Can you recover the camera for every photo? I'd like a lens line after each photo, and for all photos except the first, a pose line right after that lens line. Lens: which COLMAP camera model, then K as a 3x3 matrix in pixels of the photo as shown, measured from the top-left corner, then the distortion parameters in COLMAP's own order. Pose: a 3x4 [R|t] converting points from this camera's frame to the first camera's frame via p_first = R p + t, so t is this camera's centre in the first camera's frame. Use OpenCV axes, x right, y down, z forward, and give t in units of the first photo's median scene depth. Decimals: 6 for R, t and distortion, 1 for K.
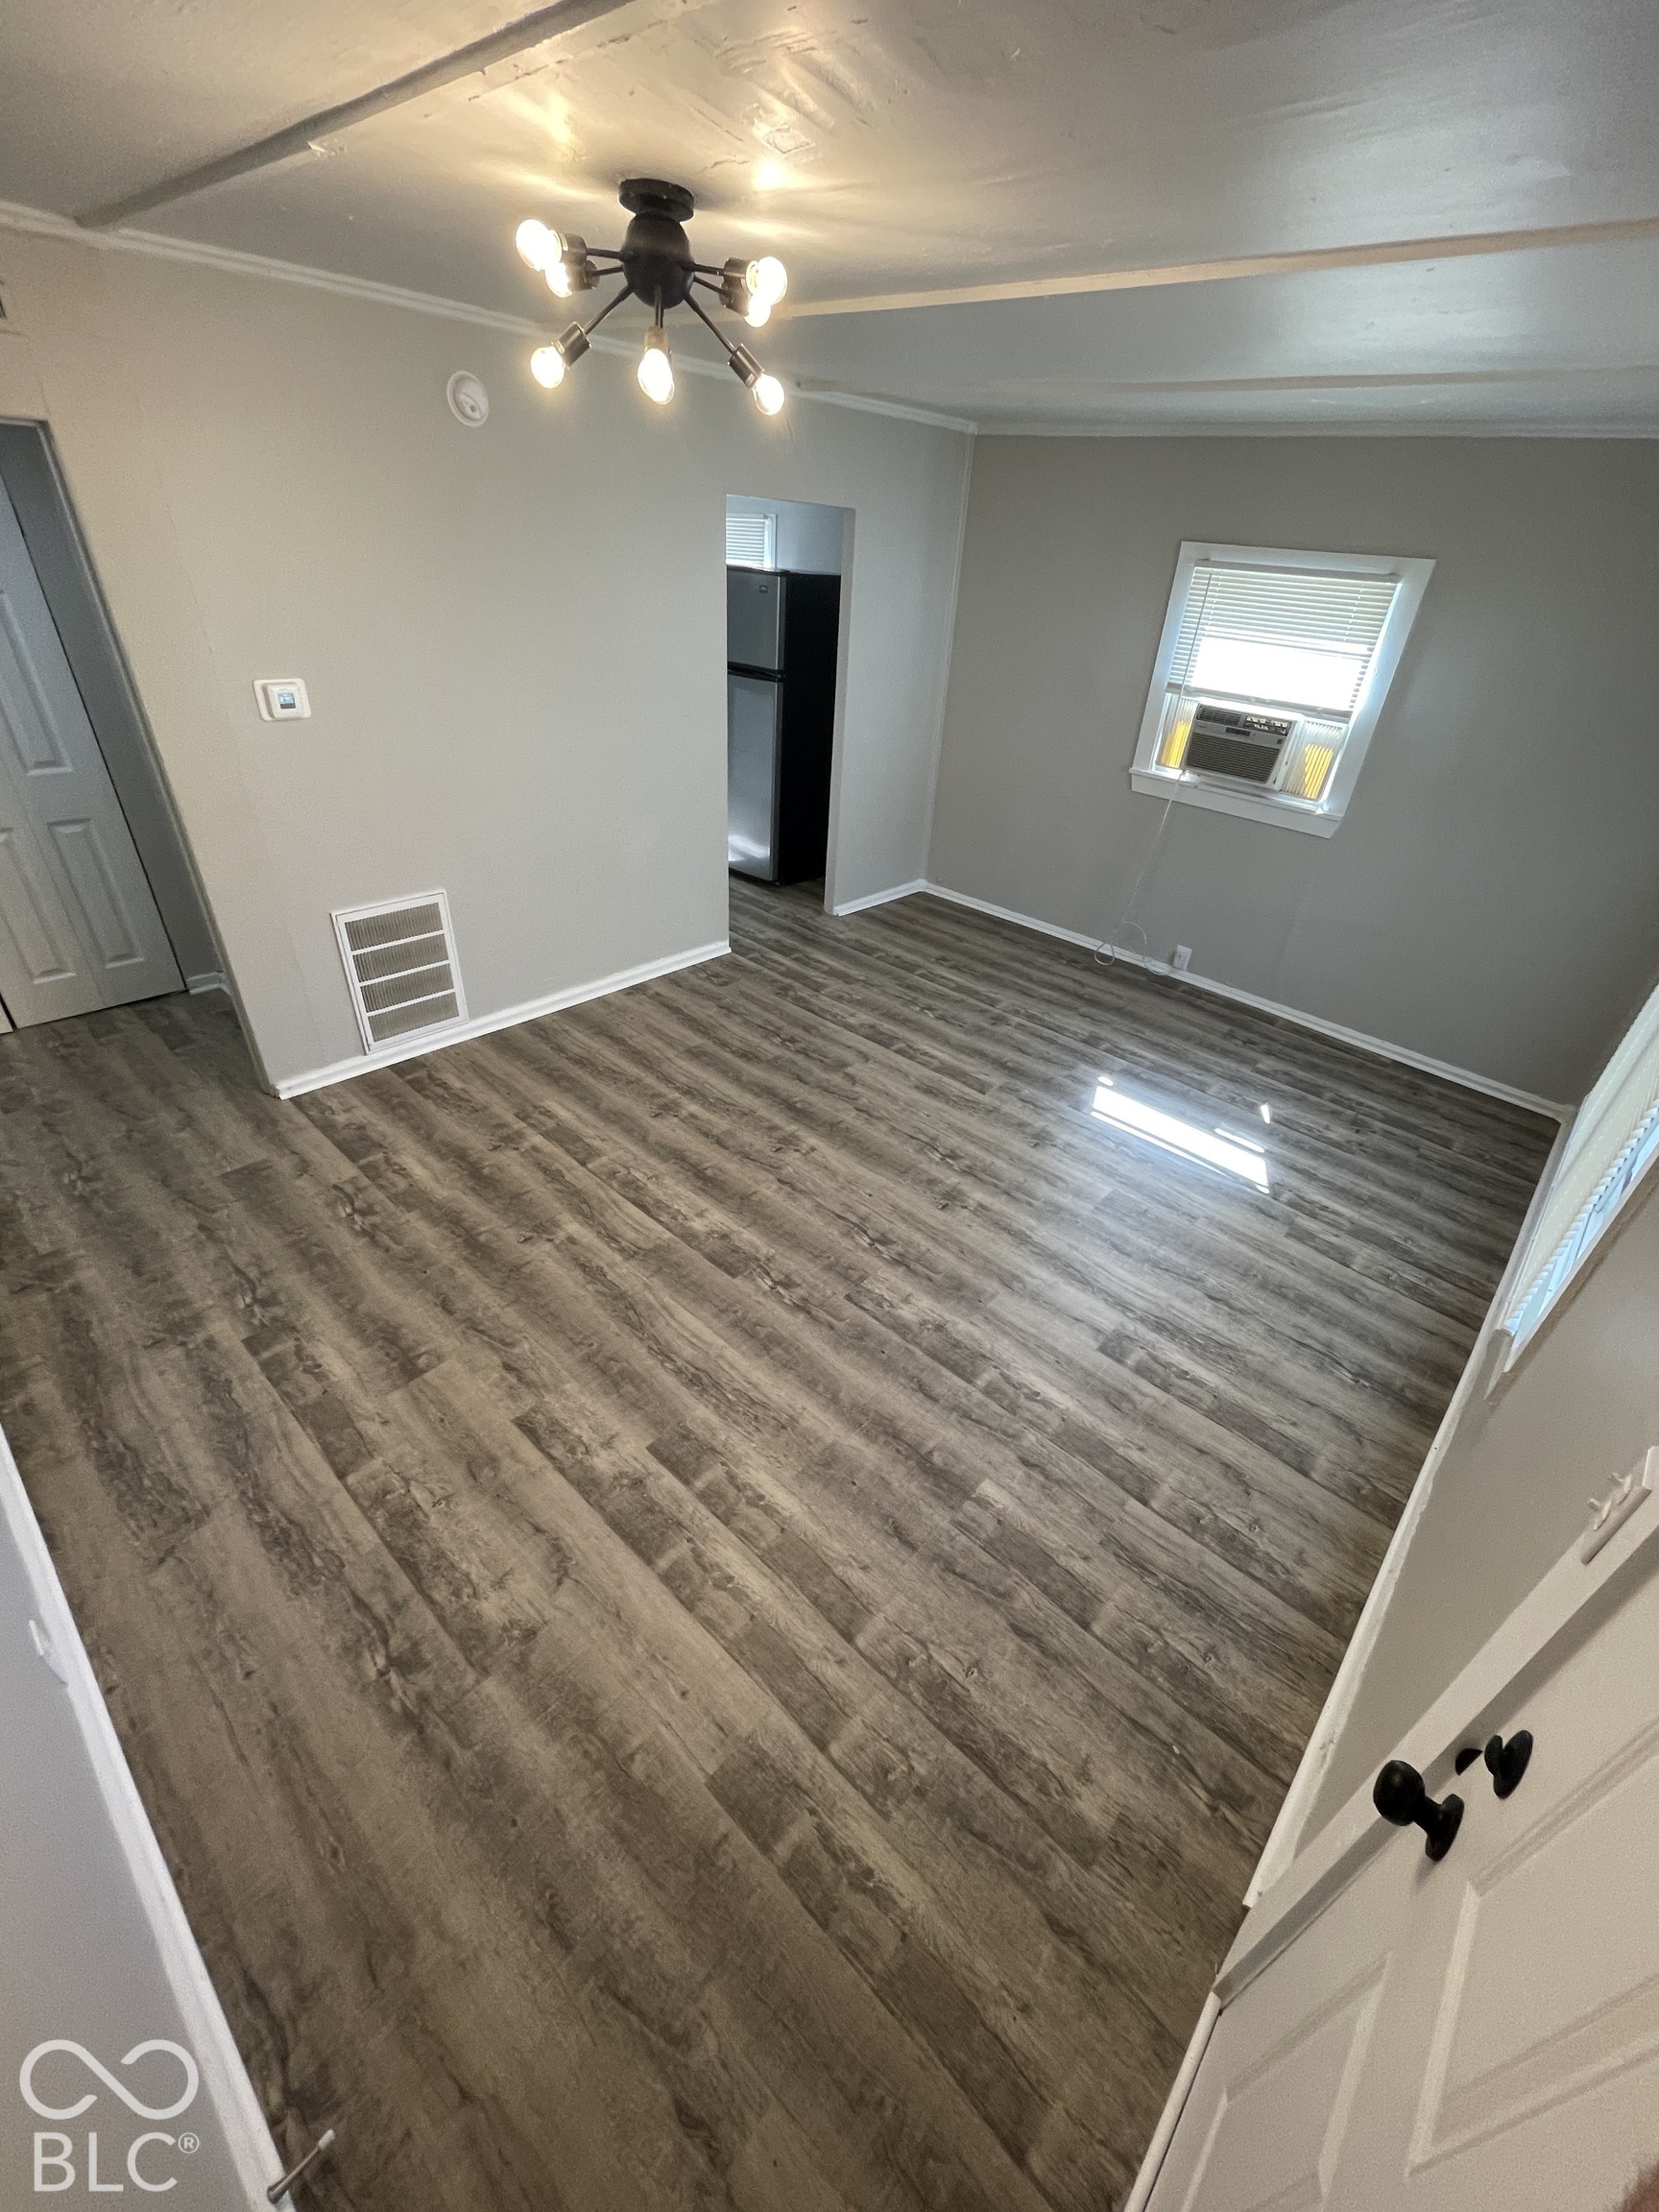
lens RADIAL K [[890.0, 0, 829.5], [0, 890.0, 1106.0], [0, 0, 1]] dist [0.000559, -0.000133]
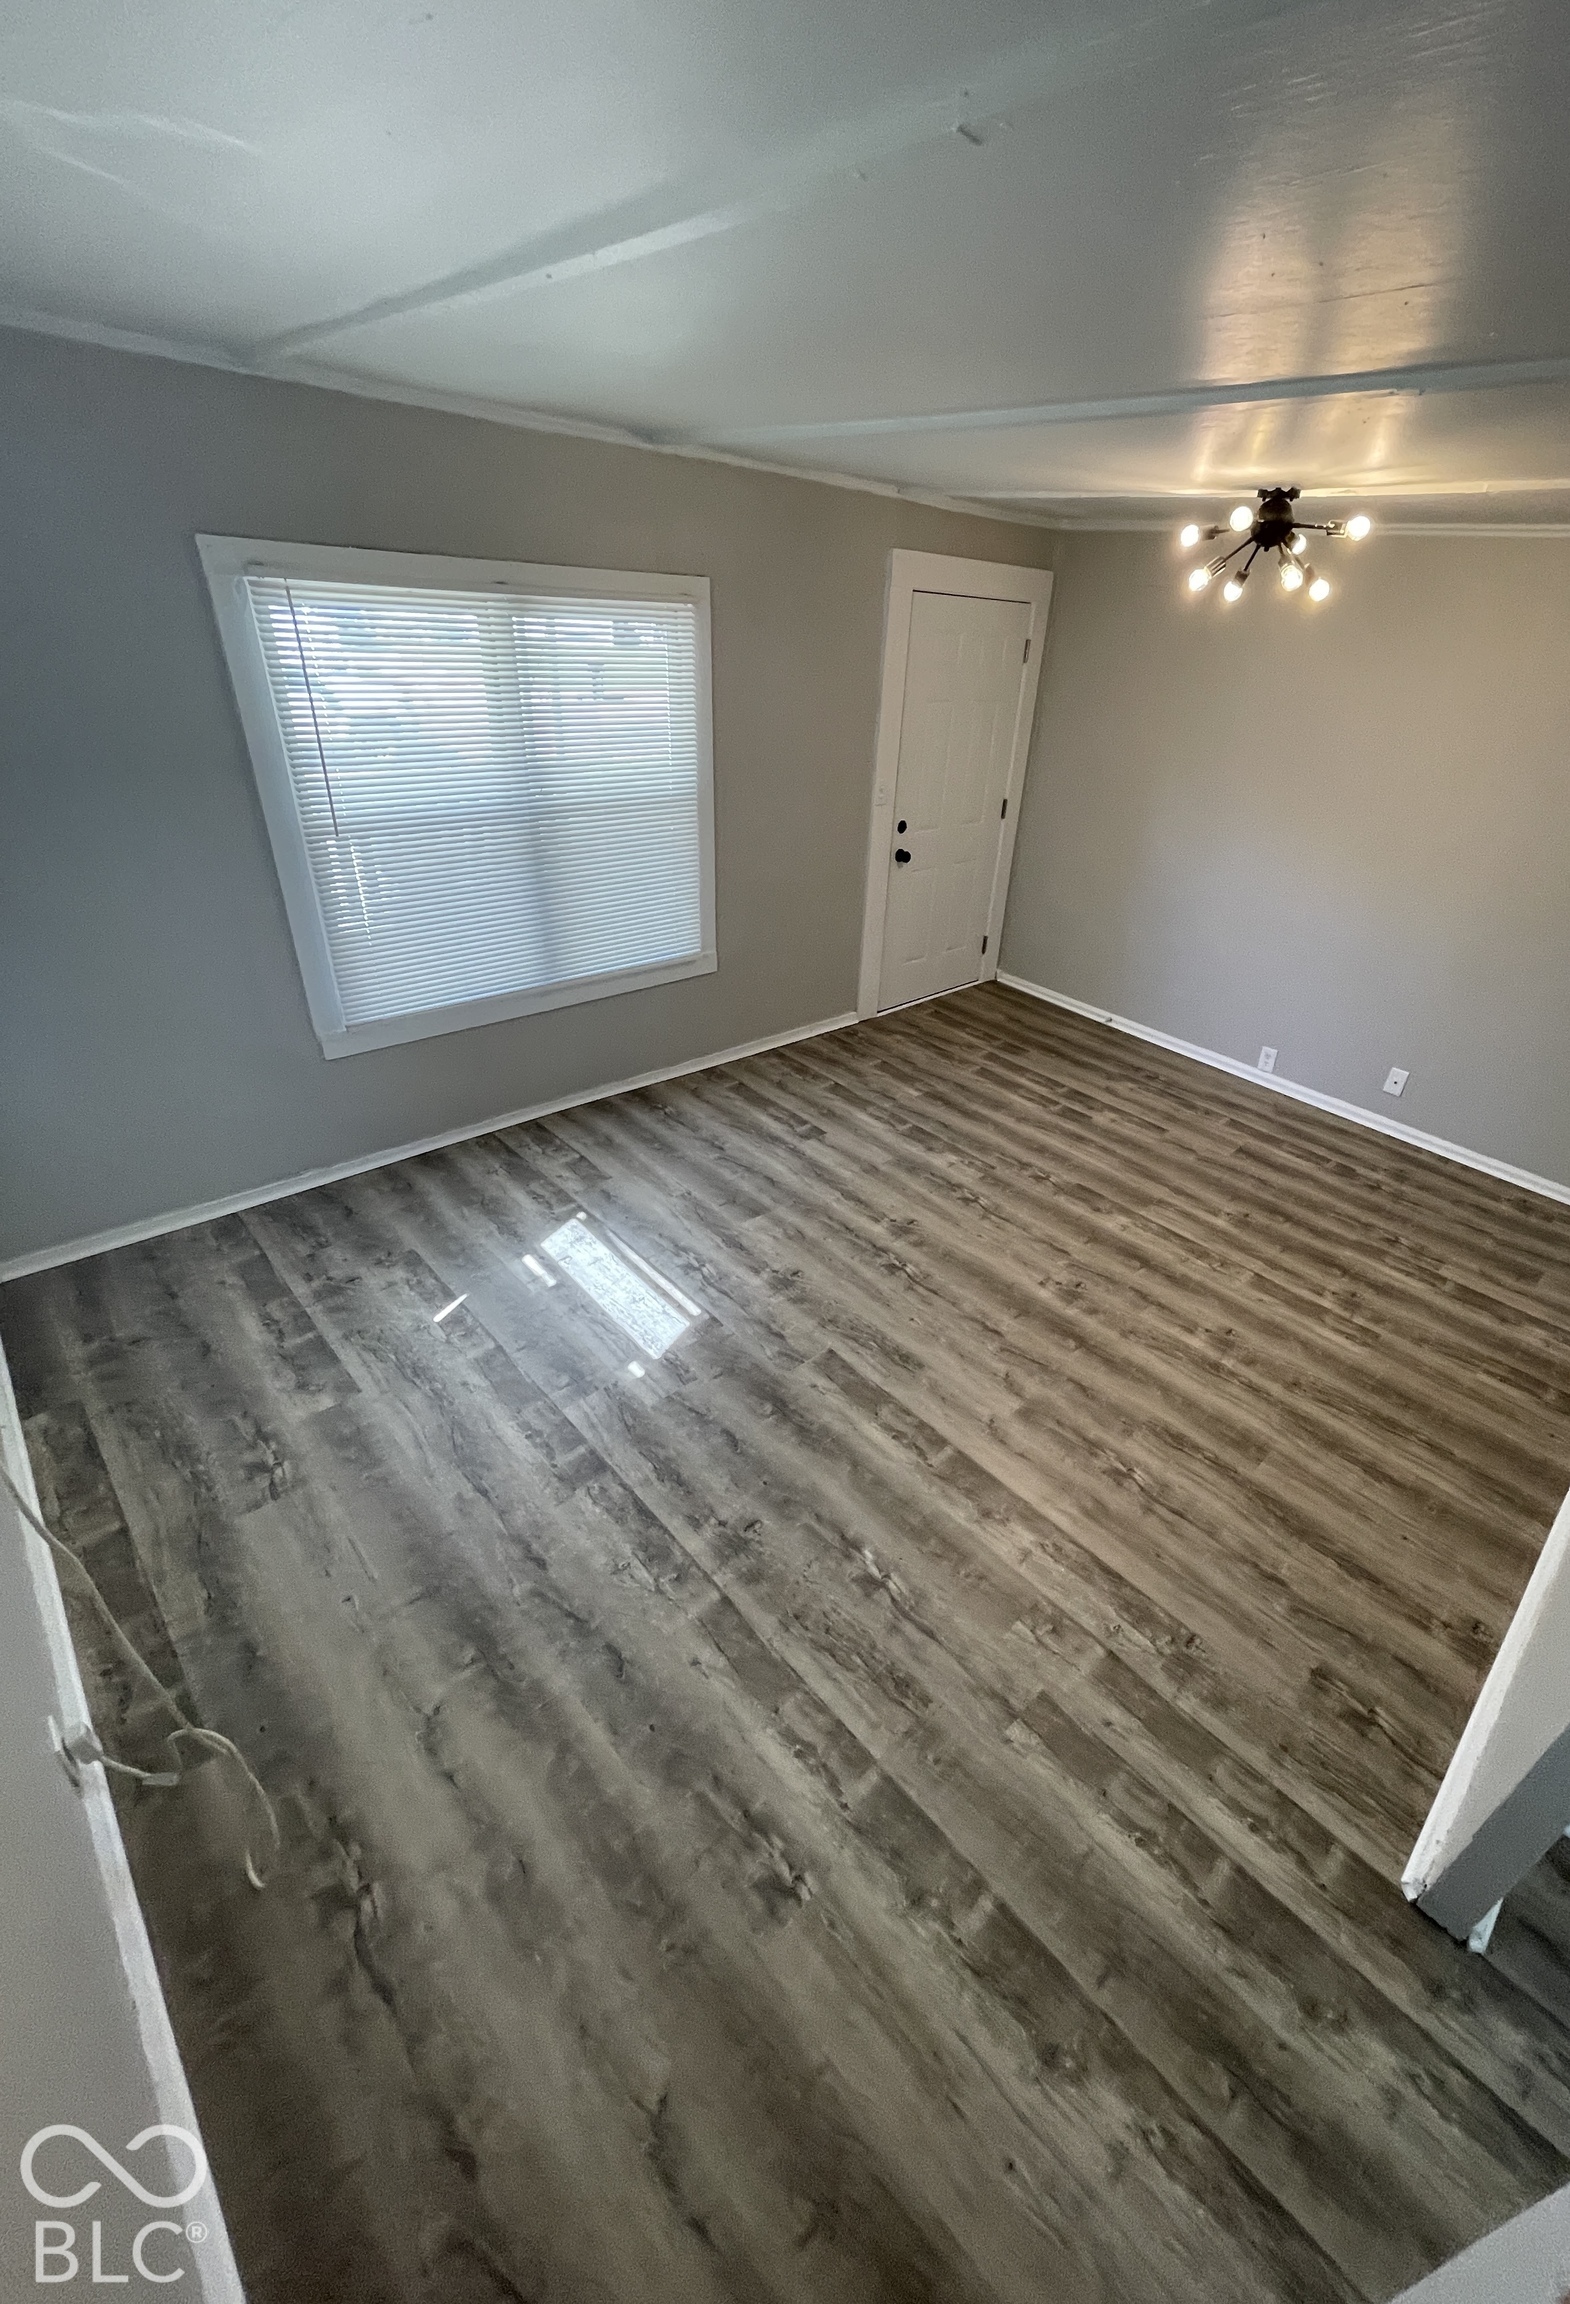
lens RADIAL K [[930.0, 0, 886.9], [0, 930.0, 1147.6], [0, 0, 1]] dist [-0.002497, -0.000202]
pose [[-0.988675, -0.142254, -0.047801, 0.215254], [-0.107501, 0.449085, 0.886998, -0.888282], [-0.104712, 0.882092, -0.459292, 1.375988]]
